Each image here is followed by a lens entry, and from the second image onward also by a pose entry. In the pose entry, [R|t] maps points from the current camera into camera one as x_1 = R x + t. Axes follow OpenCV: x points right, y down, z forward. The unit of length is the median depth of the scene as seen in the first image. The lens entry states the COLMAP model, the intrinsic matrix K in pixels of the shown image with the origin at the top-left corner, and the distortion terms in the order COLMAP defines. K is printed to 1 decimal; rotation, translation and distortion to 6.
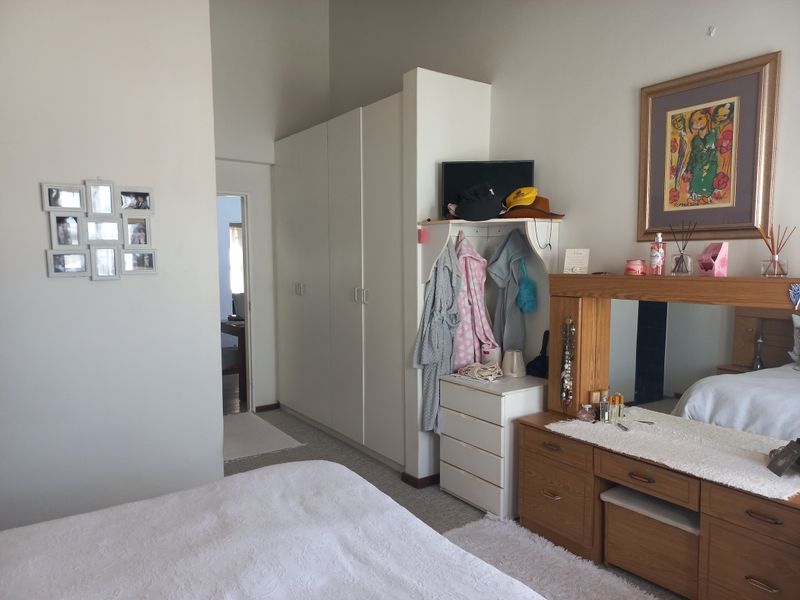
lens RADIAL K [[573.4, 0, 400.0], [0, 573.4, 300.0], [0, 0, 1]] dist [0.023115, -0.005067]
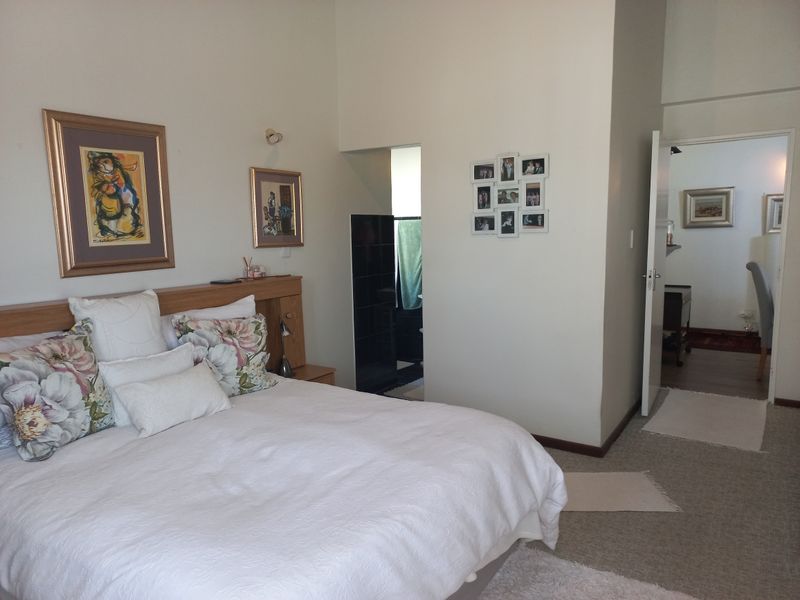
lens RADIAL K [[573.4, 0, 400.0], [0, 573.4, 300.0], [0, 0, 1]] dist [0.023115, -0.005067]
pose [[0.341904, 0.119678, -0.932083, 0.538074], [-0.053056, 0.992734, 0.108004, -0.021146], [0.938236, 0.012525, 0.345769, 0.367669]]
